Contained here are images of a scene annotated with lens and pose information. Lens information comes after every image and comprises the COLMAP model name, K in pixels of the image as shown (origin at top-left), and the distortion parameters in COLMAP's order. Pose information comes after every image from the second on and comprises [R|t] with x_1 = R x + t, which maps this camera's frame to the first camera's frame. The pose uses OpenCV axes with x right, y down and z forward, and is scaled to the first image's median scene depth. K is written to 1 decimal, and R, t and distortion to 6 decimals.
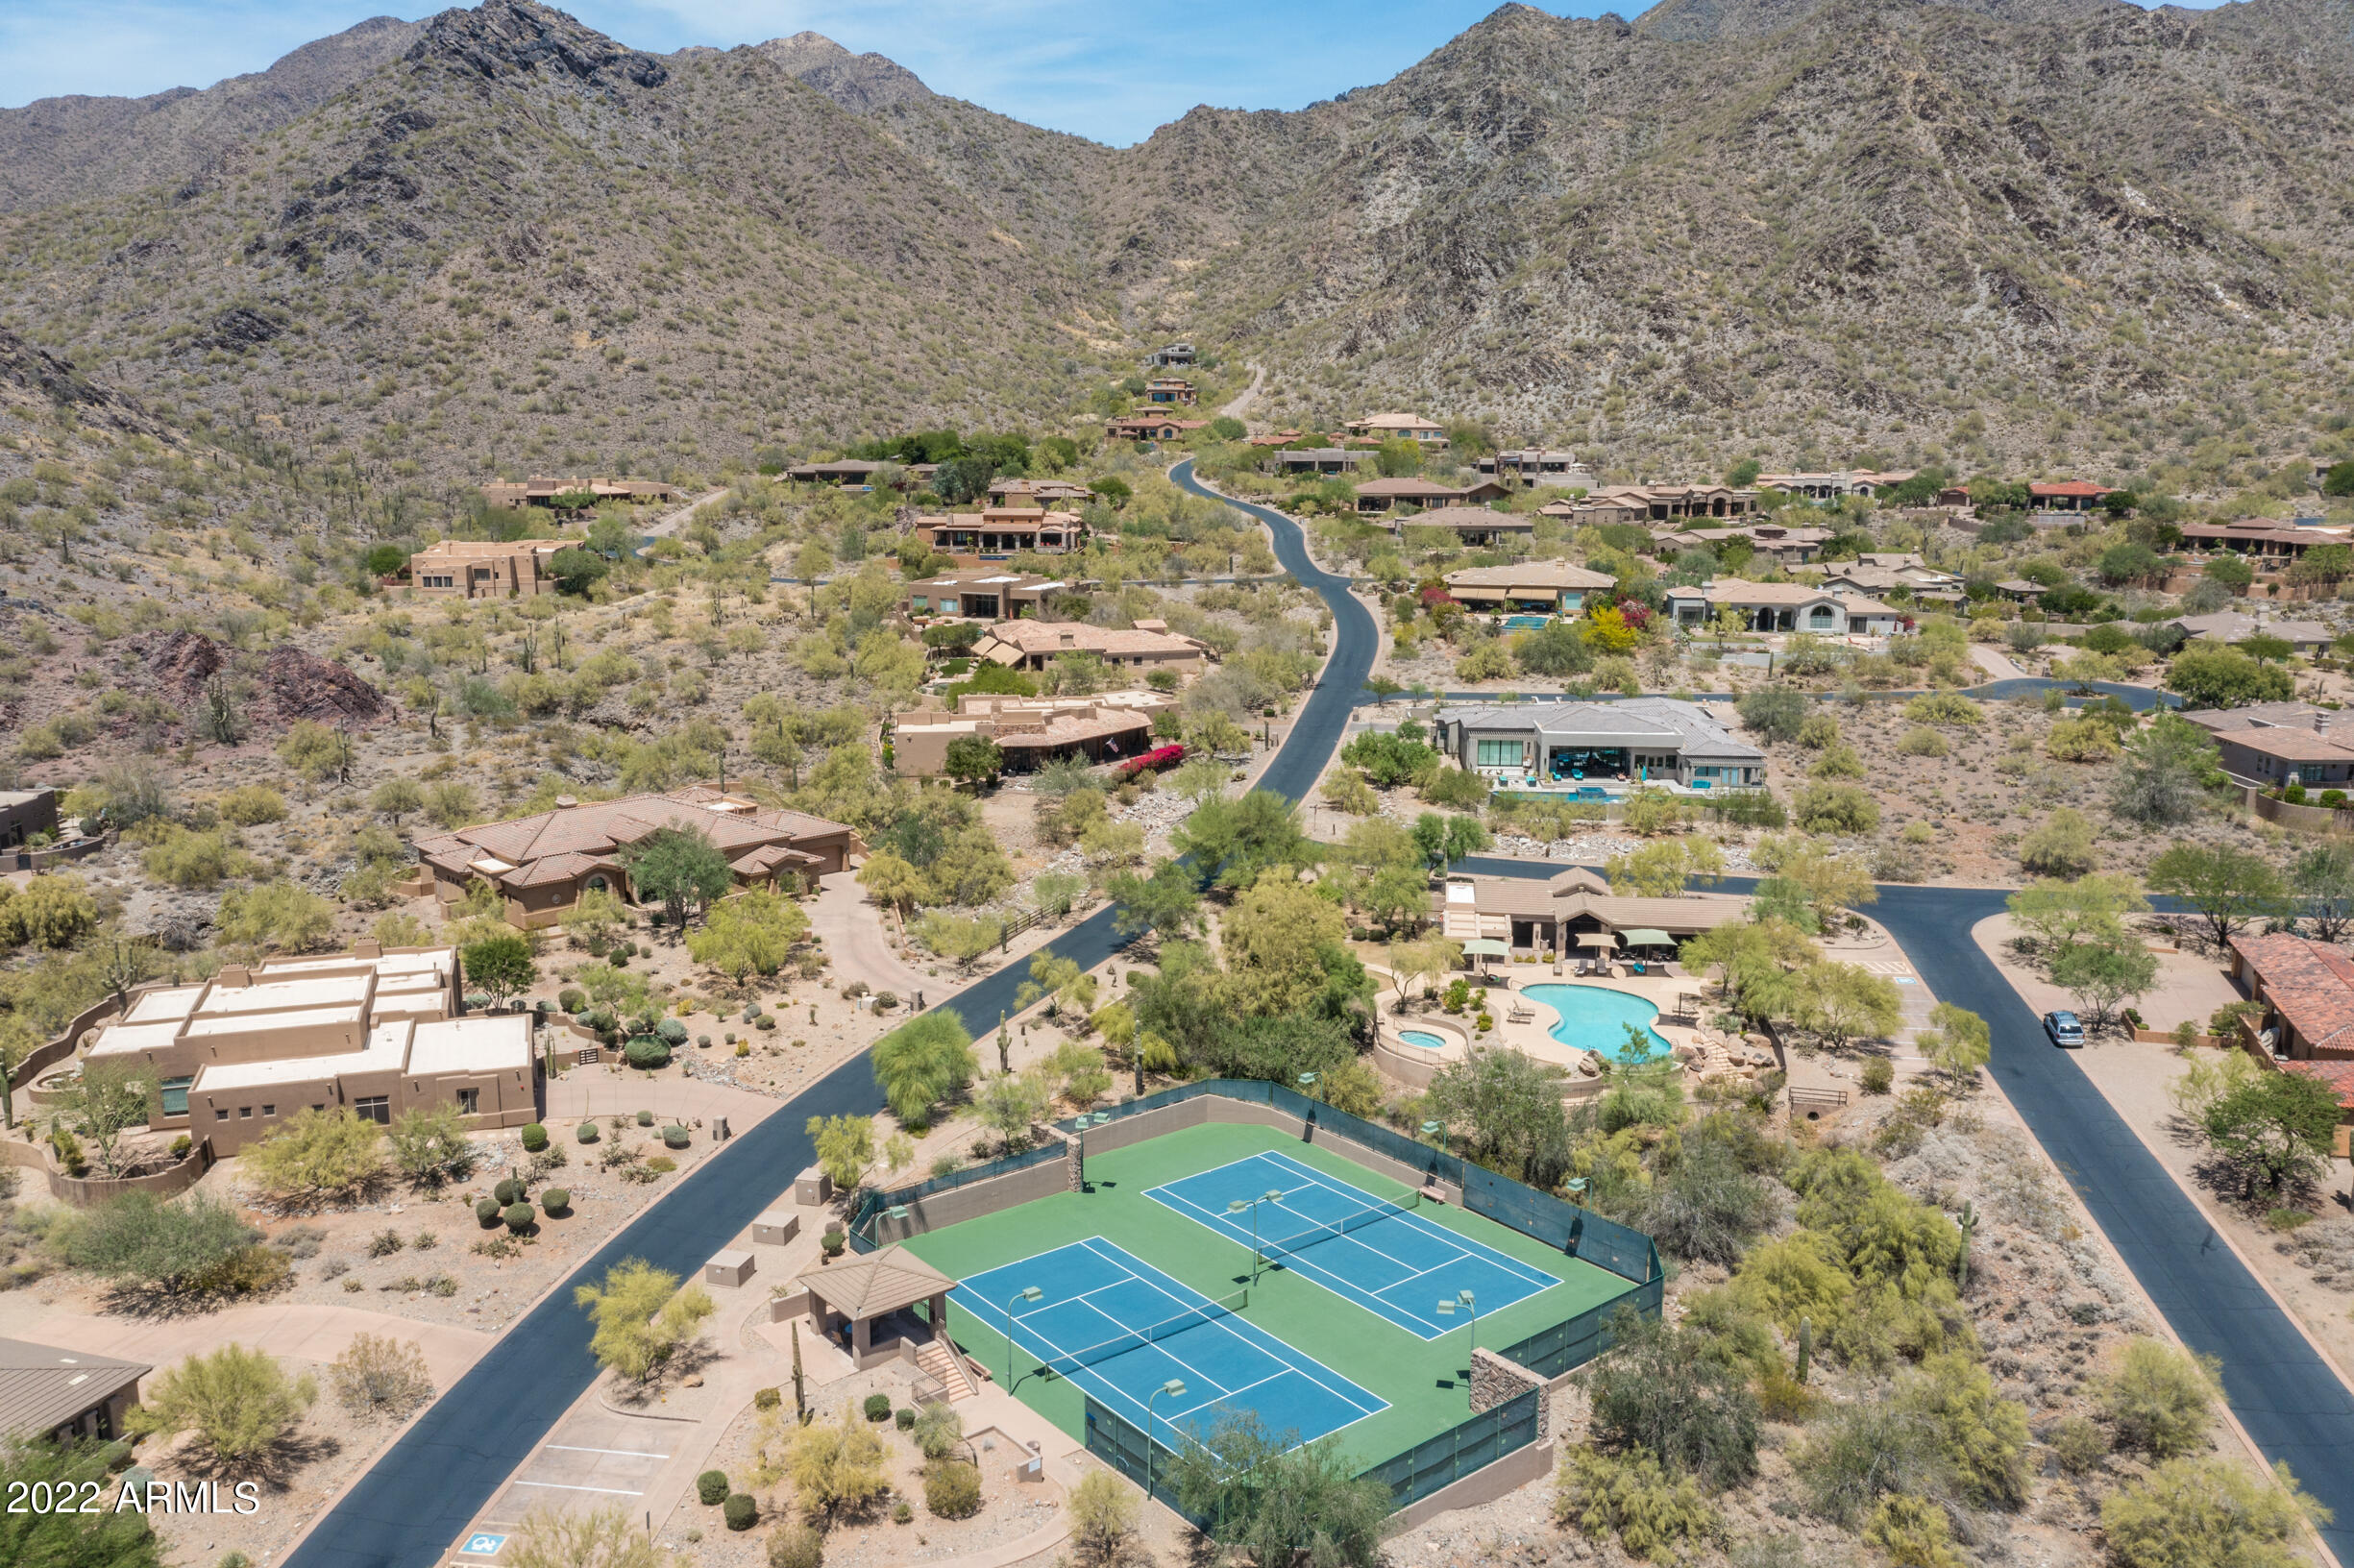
lens RADIAL K [[1858.3, 0, 1177.0], [0, 1858.3, 784.0], [0, 0, 1]] dist [0.008449, 0.008506]
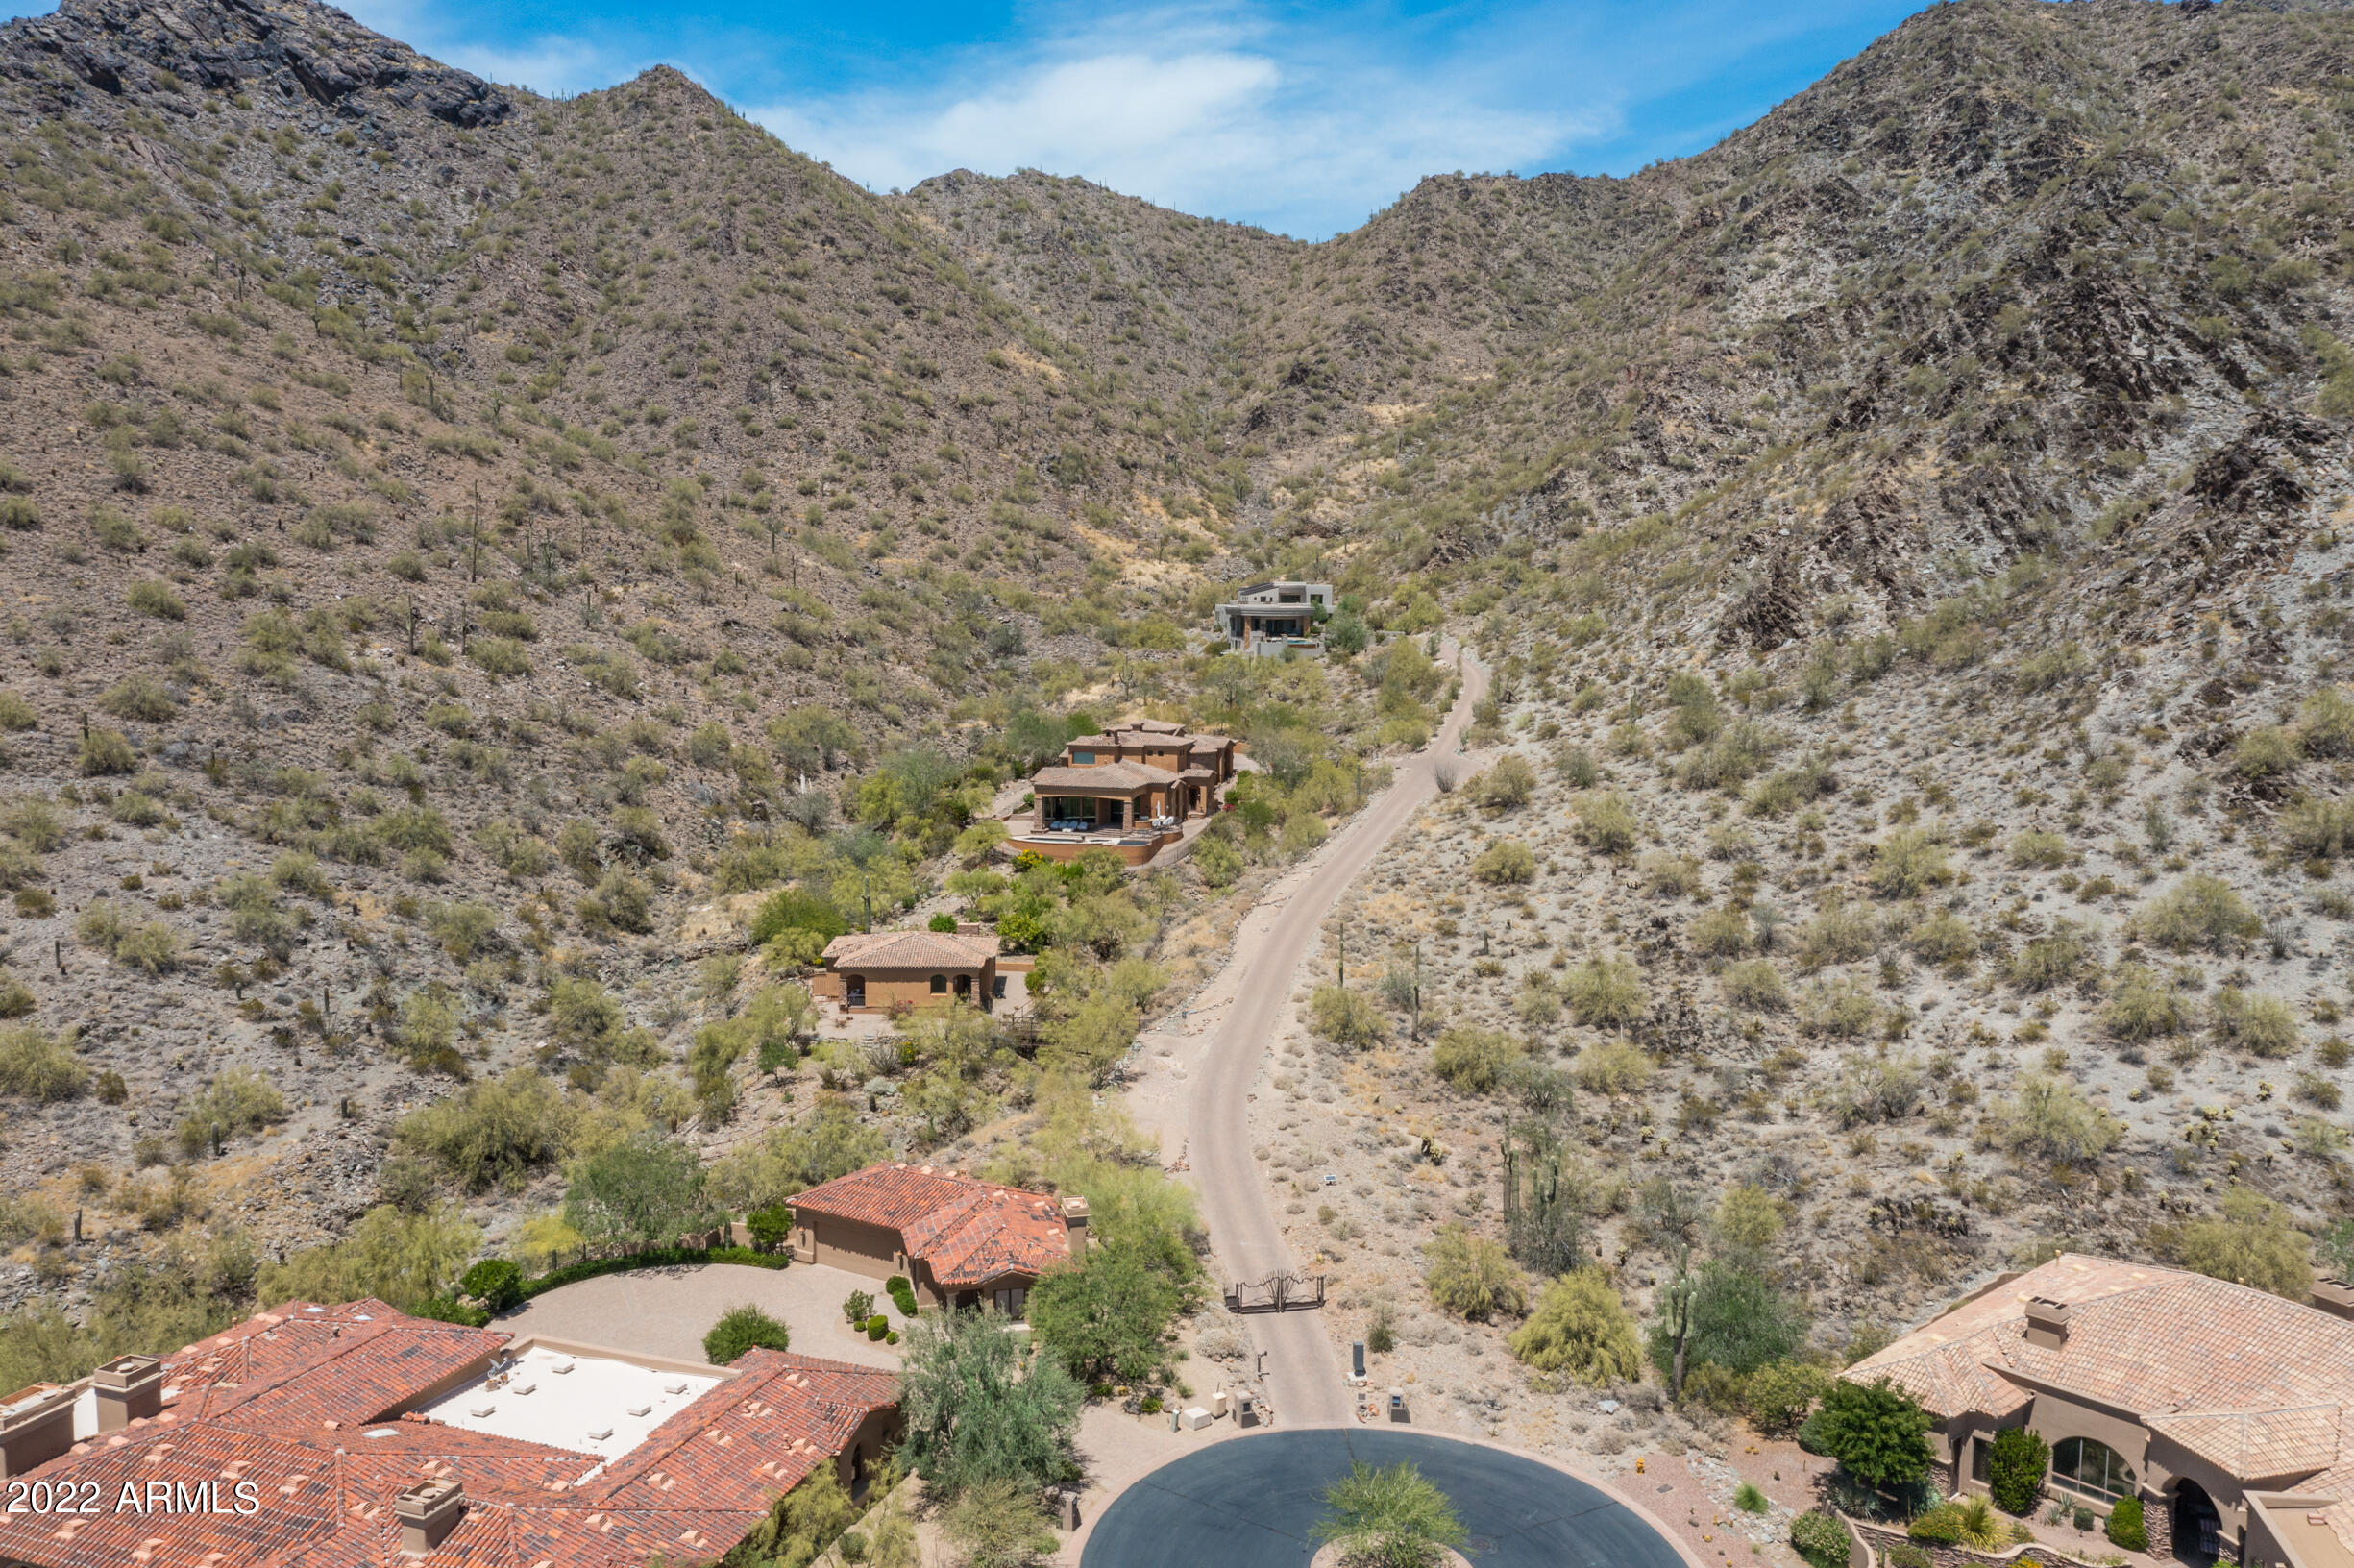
lens RADIAL K [[1858.3, 0, 1177.0], [0, 1858.3, 784.0], [0, 0, 1]] dist [0.008449, 0.008506]
pose [[0.987113, 0.018041, -0.159007, 0.032757], [-0.032674, 0.995415, -0.089902, -0.122222], [0.156656, 0.093939, 0.983176, 0.474556]]
